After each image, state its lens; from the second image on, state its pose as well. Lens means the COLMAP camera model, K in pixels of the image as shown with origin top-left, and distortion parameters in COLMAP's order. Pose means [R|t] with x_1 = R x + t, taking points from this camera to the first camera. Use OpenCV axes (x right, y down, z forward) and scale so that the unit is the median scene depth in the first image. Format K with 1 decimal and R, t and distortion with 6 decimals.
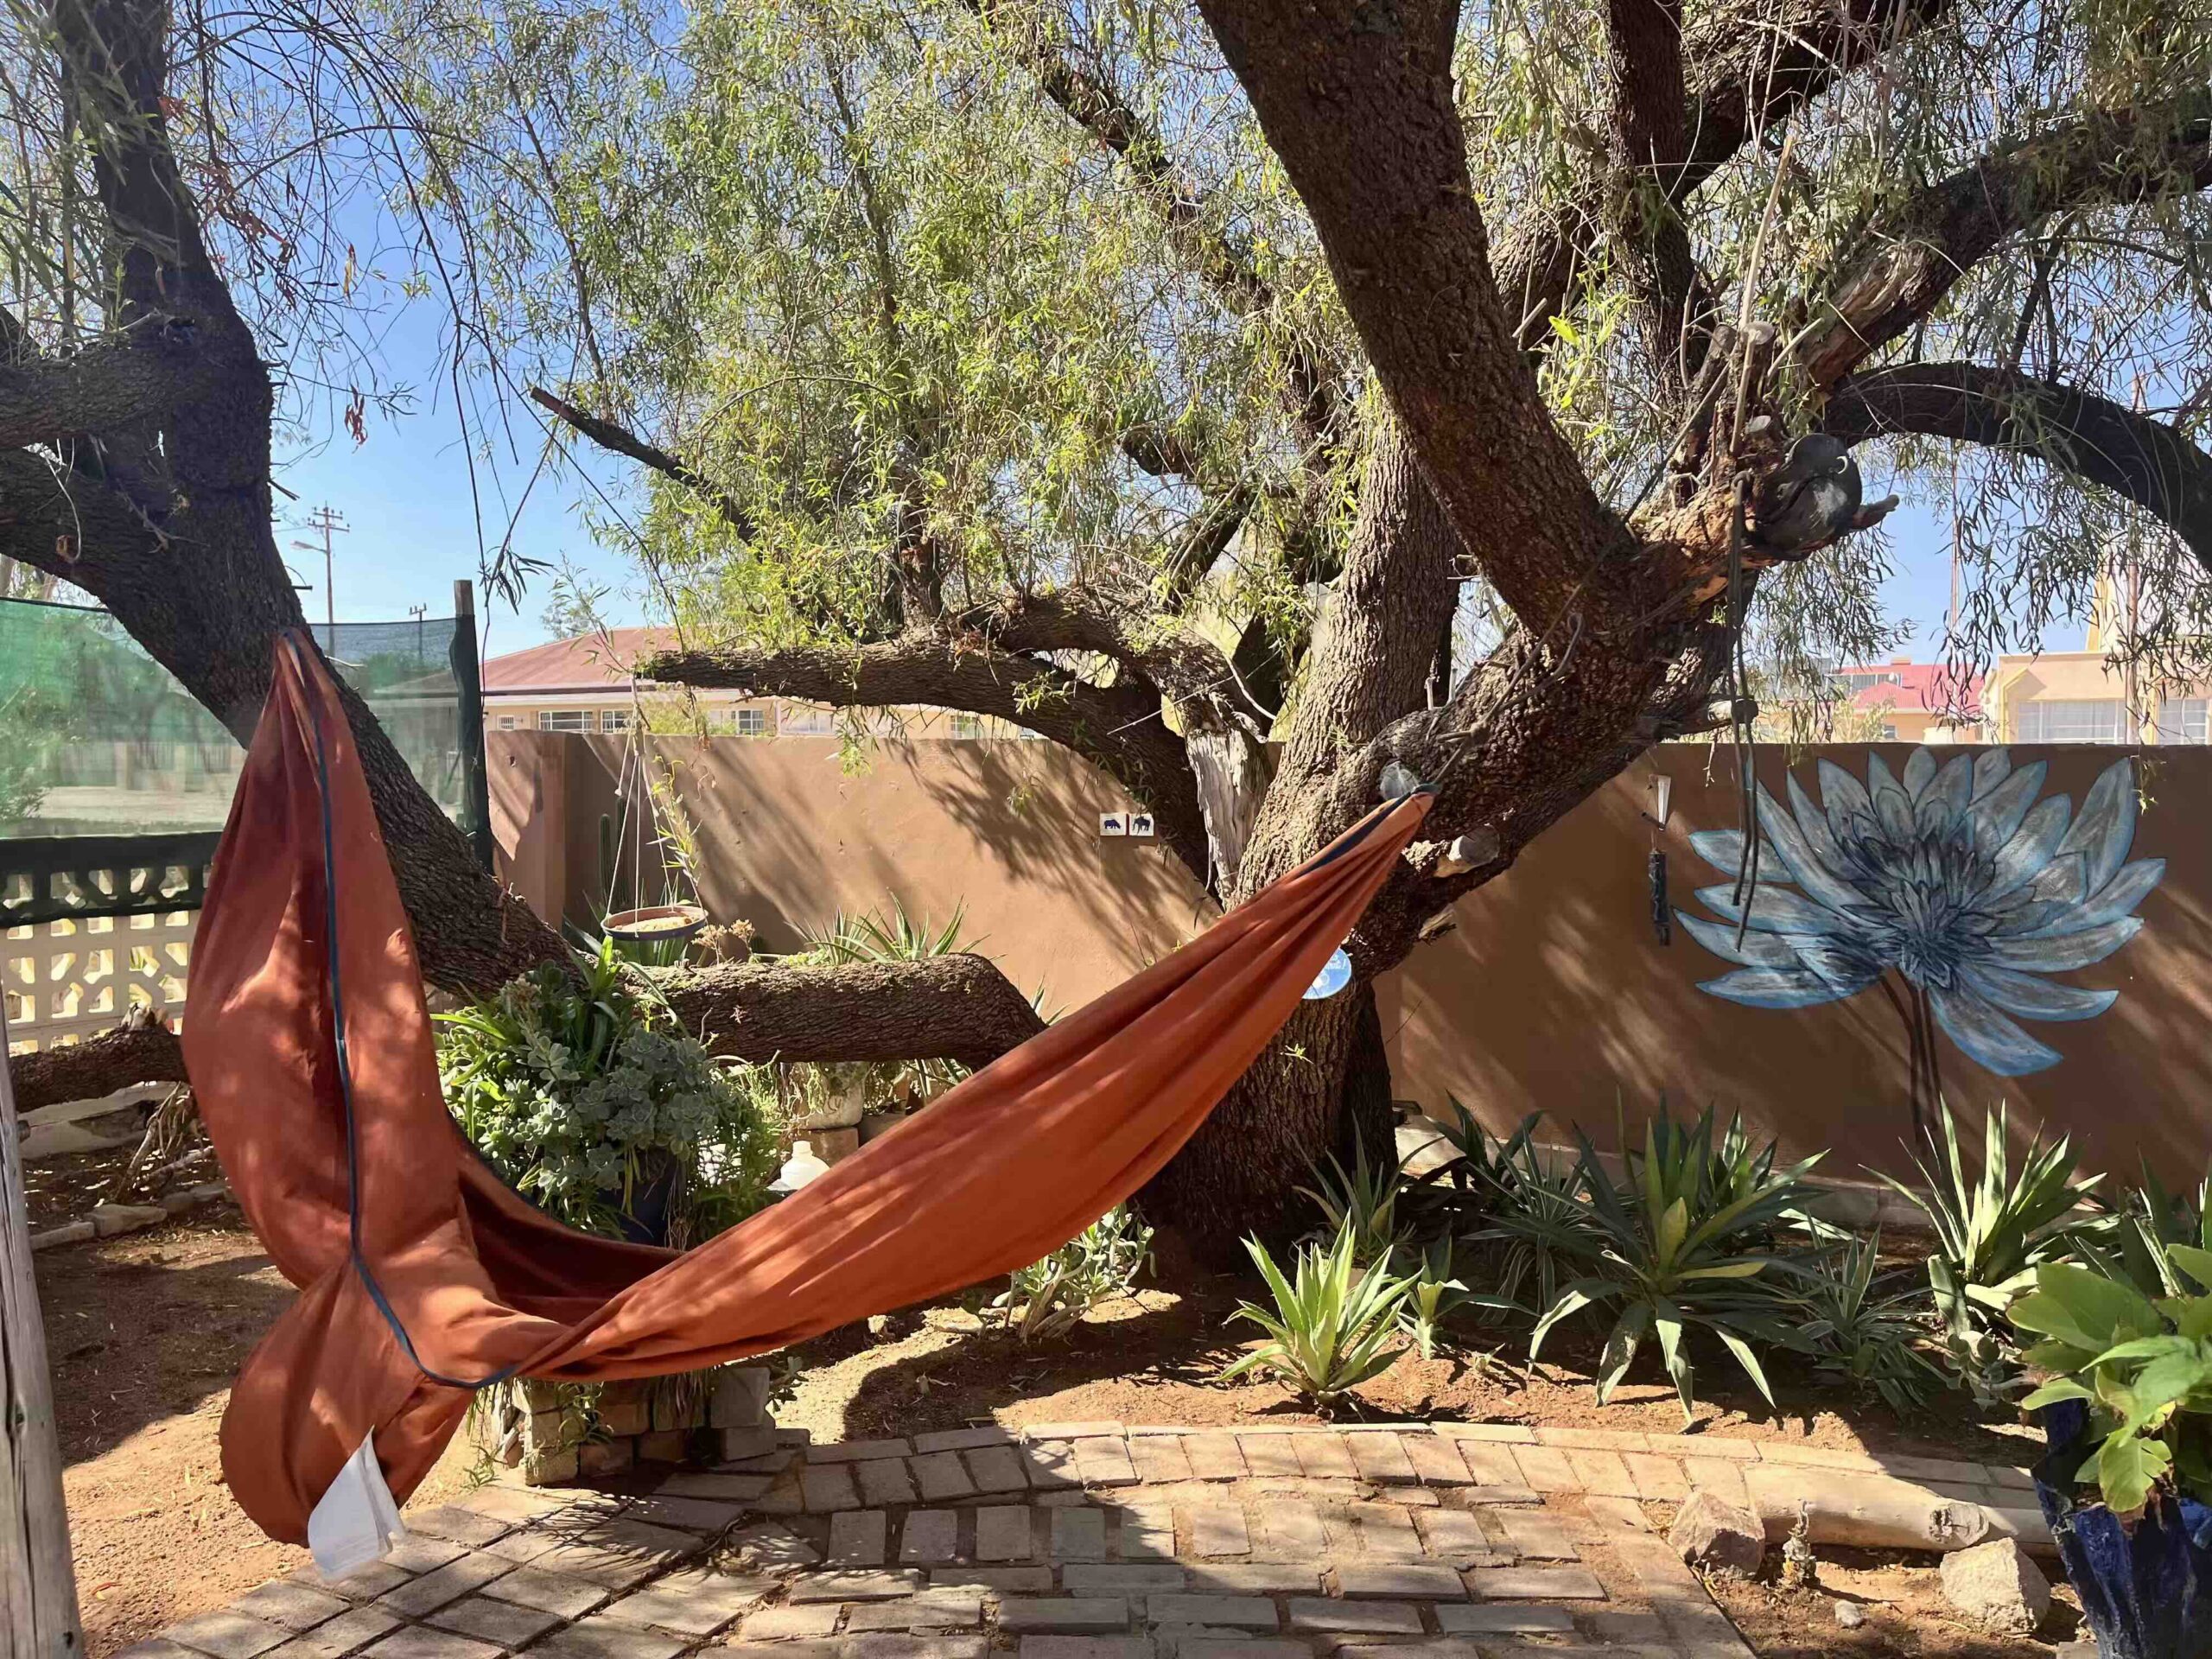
lens RADIAL K [[1661.6, 0, 1106.0], [0, 1661.6, 829.5], [0, 0, 1]] dist [0.005593, 0.002145]
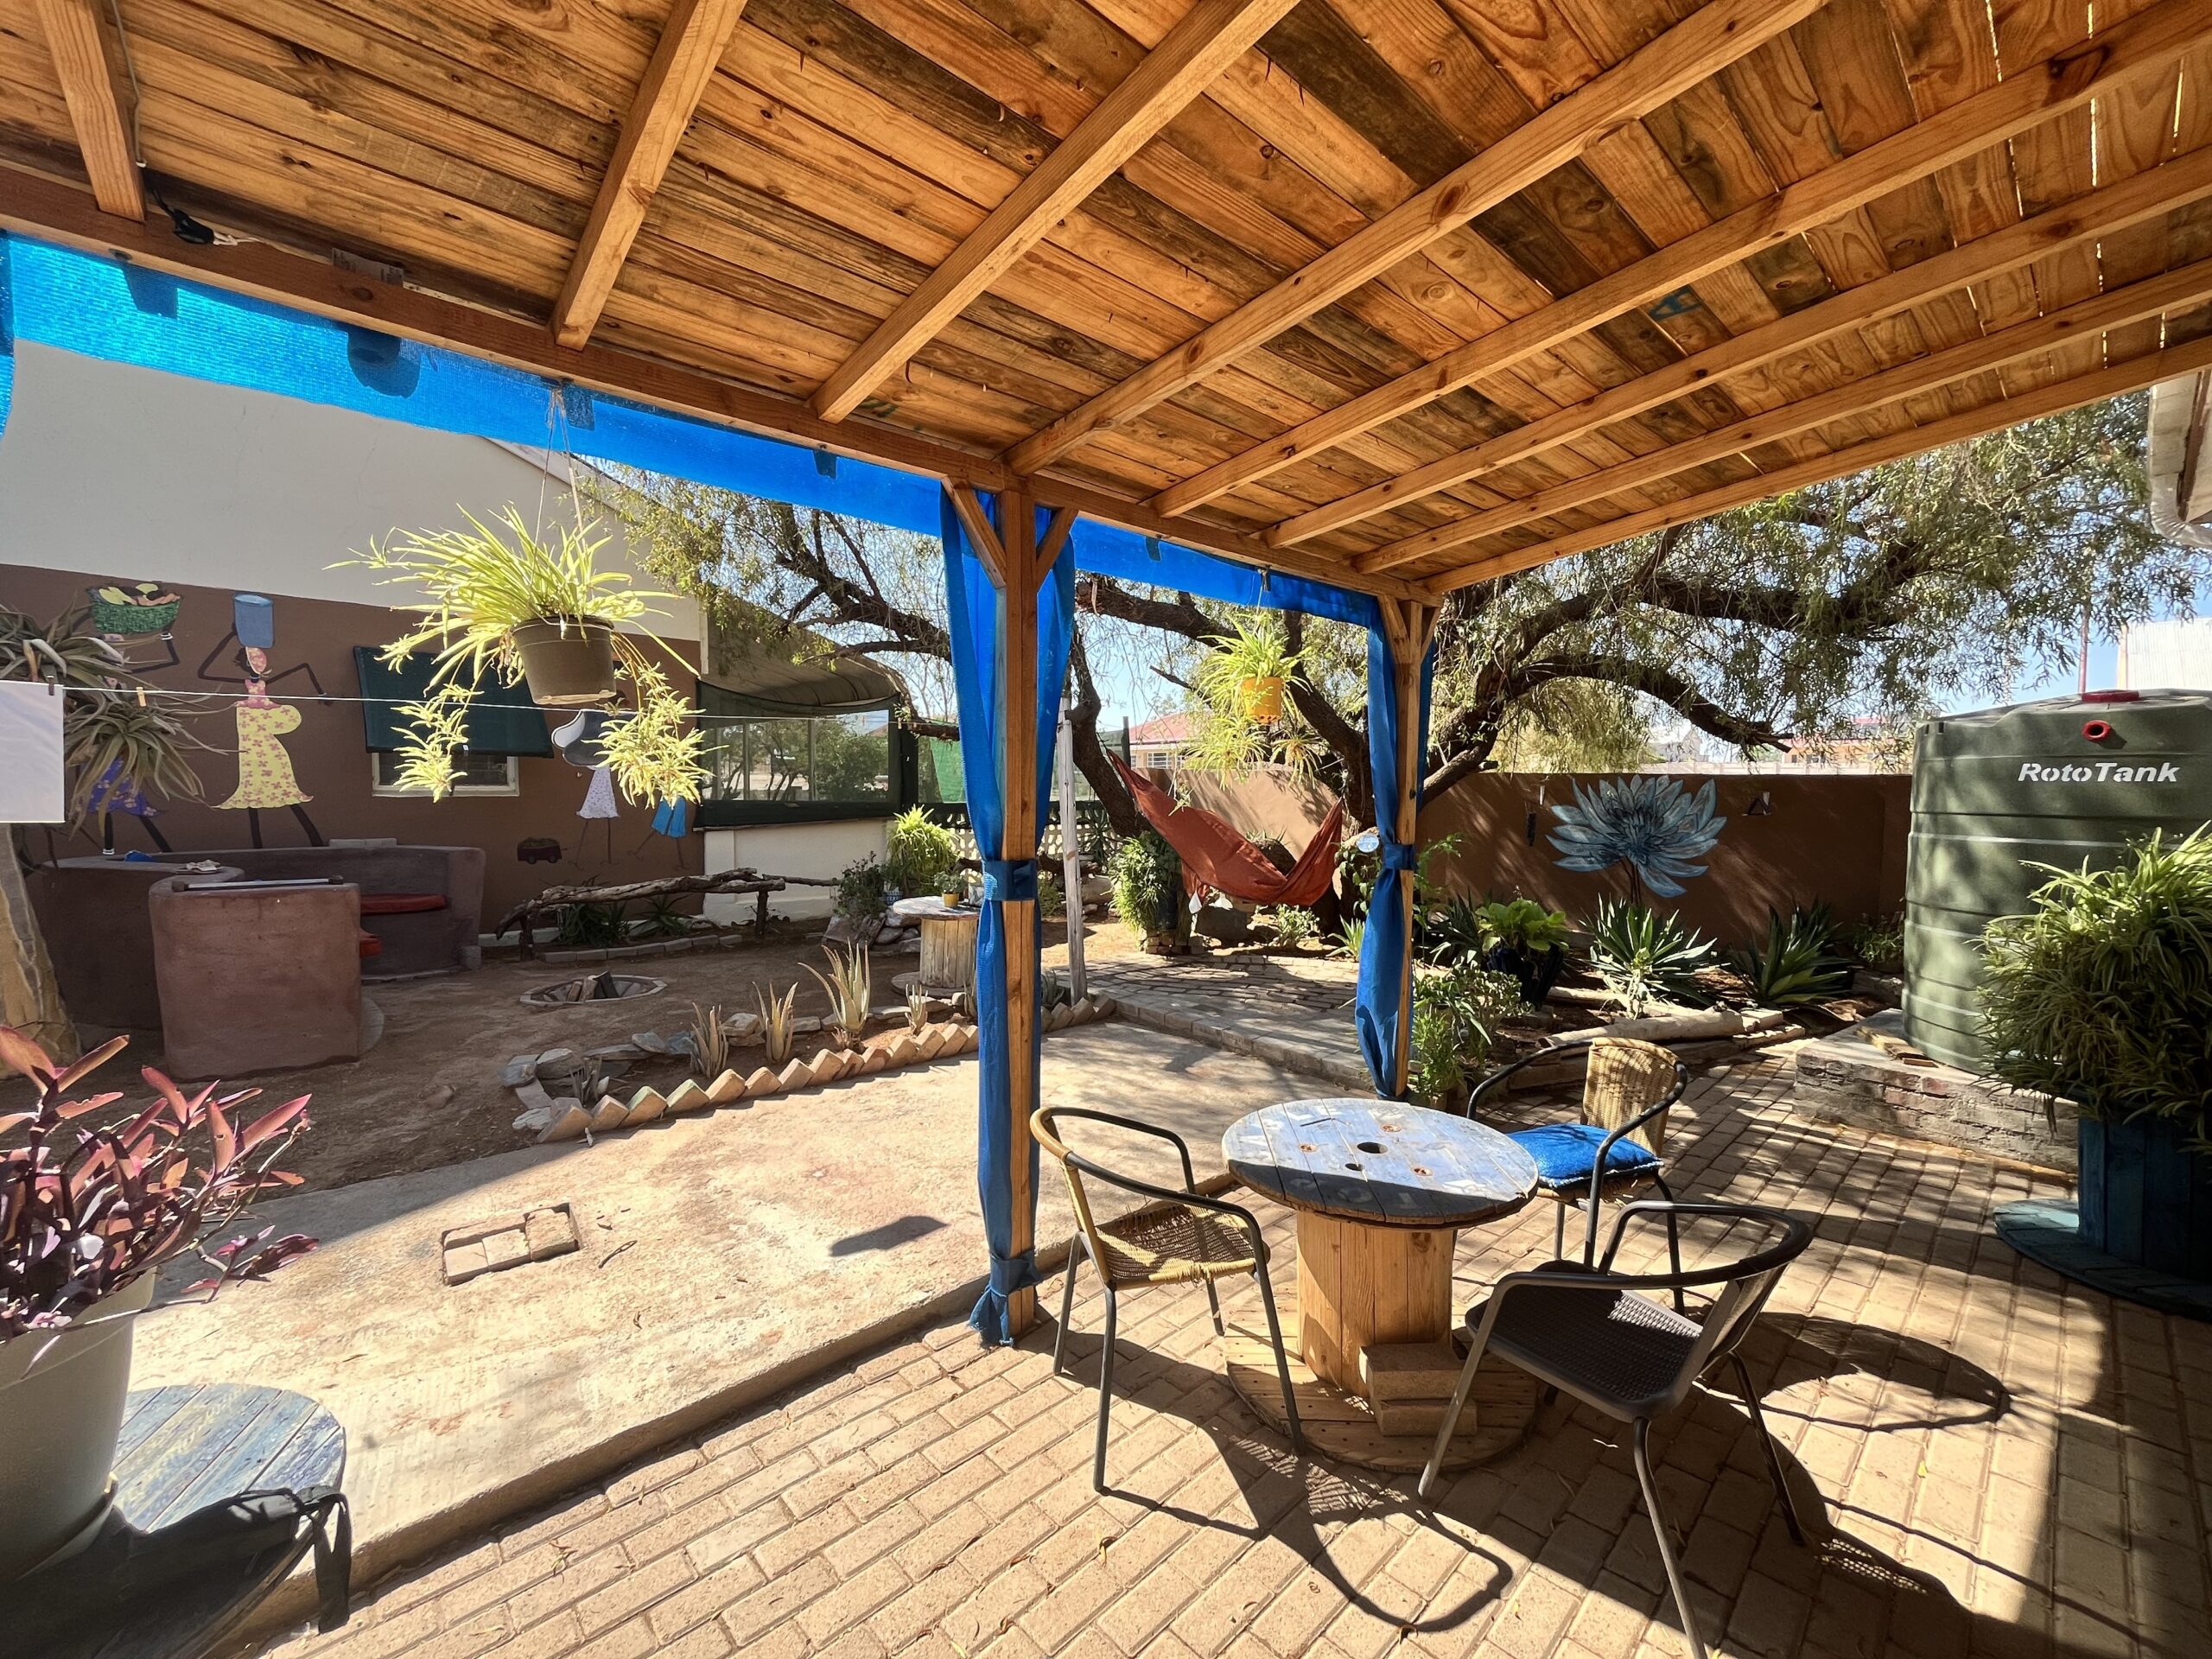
lens RADIAL K [[900.6, 0, 1106.0], [0, 900.6, 829.5], [0, 0, 1]] dist [-0.000710, 0.000323]
pose [[0.931249, 0.022532, -0.363686, 0.225318], [-0.014950, 0.999609, 0.023649, 0.017797], [0.364077, -0.016586, 0.931221, -0.681113]]
